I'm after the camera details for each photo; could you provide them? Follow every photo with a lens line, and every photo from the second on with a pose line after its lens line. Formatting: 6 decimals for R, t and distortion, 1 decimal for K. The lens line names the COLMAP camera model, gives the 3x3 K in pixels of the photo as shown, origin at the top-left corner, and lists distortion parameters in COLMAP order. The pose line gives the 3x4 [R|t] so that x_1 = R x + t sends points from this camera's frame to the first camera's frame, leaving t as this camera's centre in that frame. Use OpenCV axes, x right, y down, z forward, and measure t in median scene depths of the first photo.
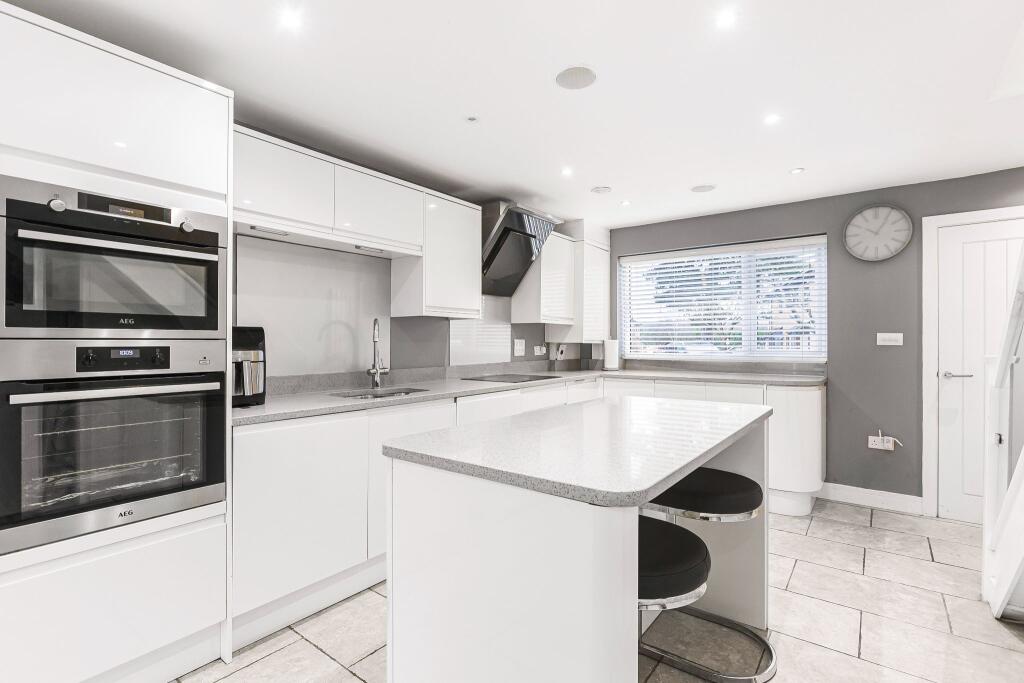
lens RADIAL K [[481.0, 0, 515.6], [0, 481.0, 341.5], [0, 0, 1]] dist [-0.000604, 0.000361]
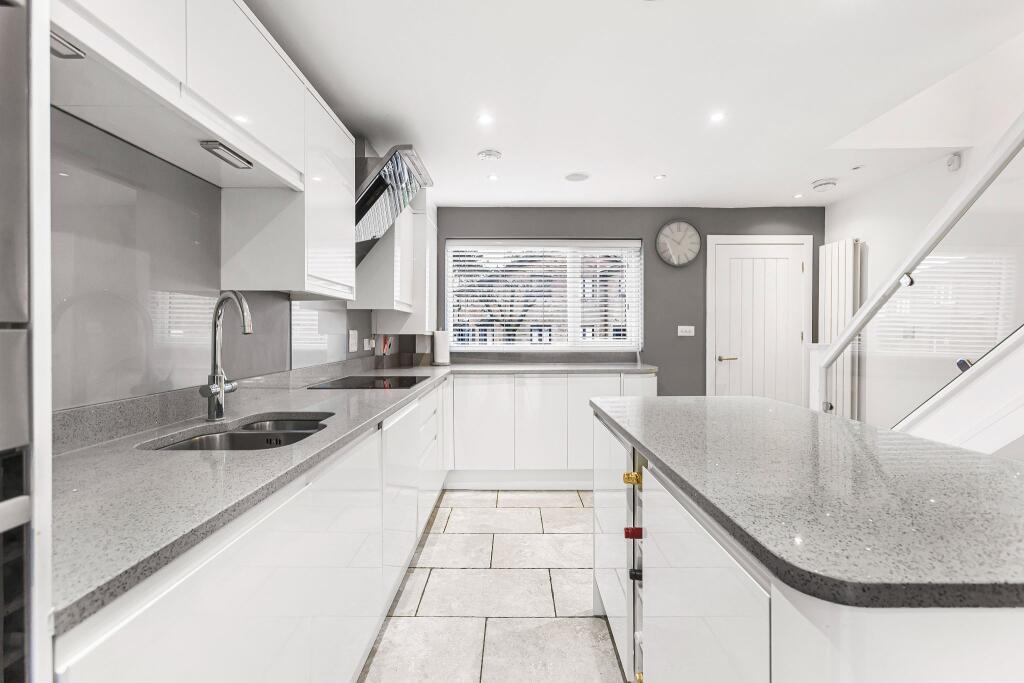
lens RADIAL K [[460.0, 0, 510.8], [0, 460.0, 333.5], [0, 0, 1]] dist [0.001879, 0.000585]
pose [[0.798164, -0.001188, 0.602439, -0.251787], [-0.000146, 0.999998, 0.002167, -0.000645], [-0.602440, -0.001818, 0.798162, 0.292727]]
